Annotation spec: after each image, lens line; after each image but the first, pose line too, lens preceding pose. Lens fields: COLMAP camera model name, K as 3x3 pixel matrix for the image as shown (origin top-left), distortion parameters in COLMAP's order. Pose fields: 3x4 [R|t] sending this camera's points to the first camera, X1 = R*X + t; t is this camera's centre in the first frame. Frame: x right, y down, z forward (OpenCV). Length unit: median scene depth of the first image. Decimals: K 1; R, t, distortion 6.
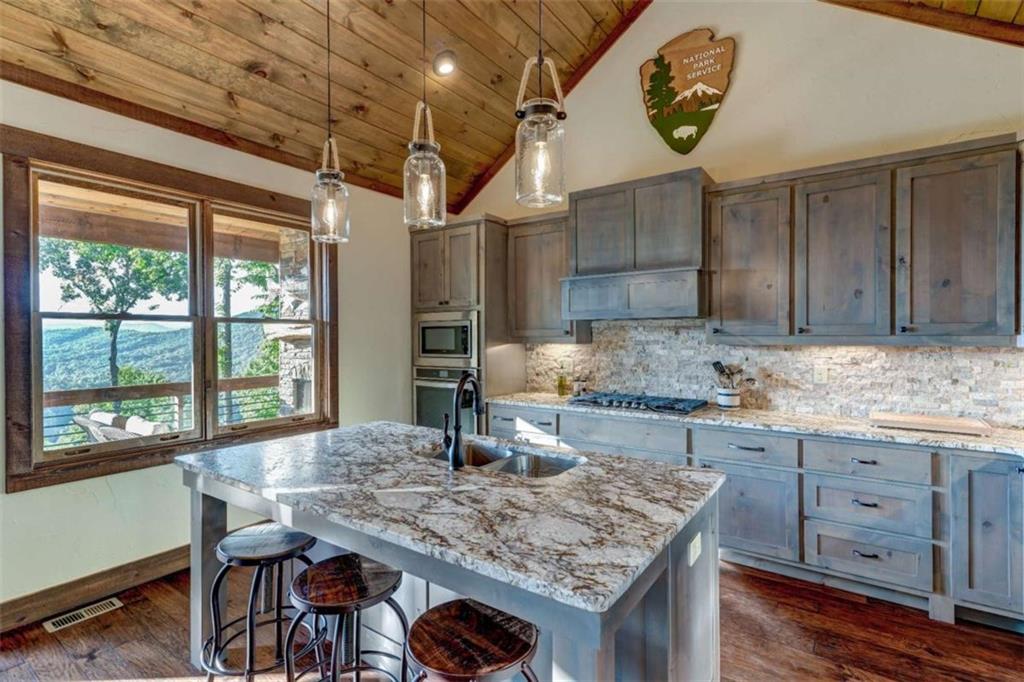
lens RADIAL K [[496.0, 0, 512.0], [0, 496.0, 341.0], [0, 0, 1]] dist [0.023600, -0.000491]
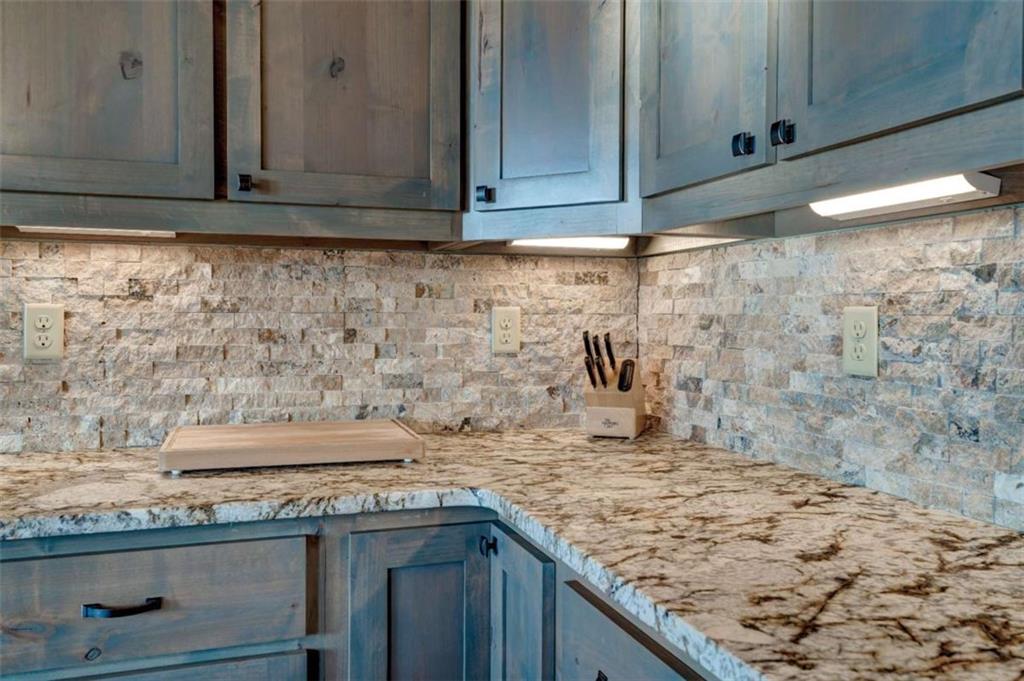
lens RADIAL K [[796.6, 0, 511.2], [0, 796.6, 322.7], [0, 0, 1]] dist [0.008923, 0.005613]
pose [[0.584393, 0.001871, 0.811469, 0.383045], [0.000722, 0.999996, -0.002826, 0.065553], [-0.811471, 0.002238, 0.584389, 0.462029]]
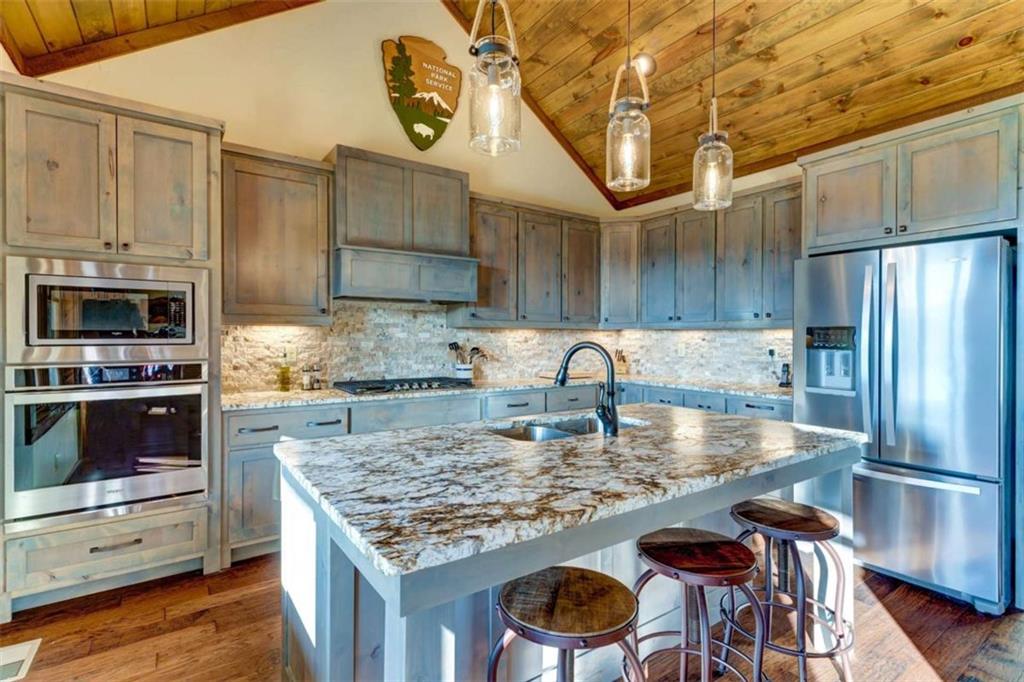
lens RADIAL K [[518.7, 0, 512.0], [0, 518.7, 341.0], [0, 0, 1]] dist [0.001009, 0.000418]
pose [[0.310428, -0.002730, 0.950593, -0.780307], [0.003249, 0.999993, 0.001811, 0.041106], [-0.950591, 0.002526, 0.310434, 0.561301]]
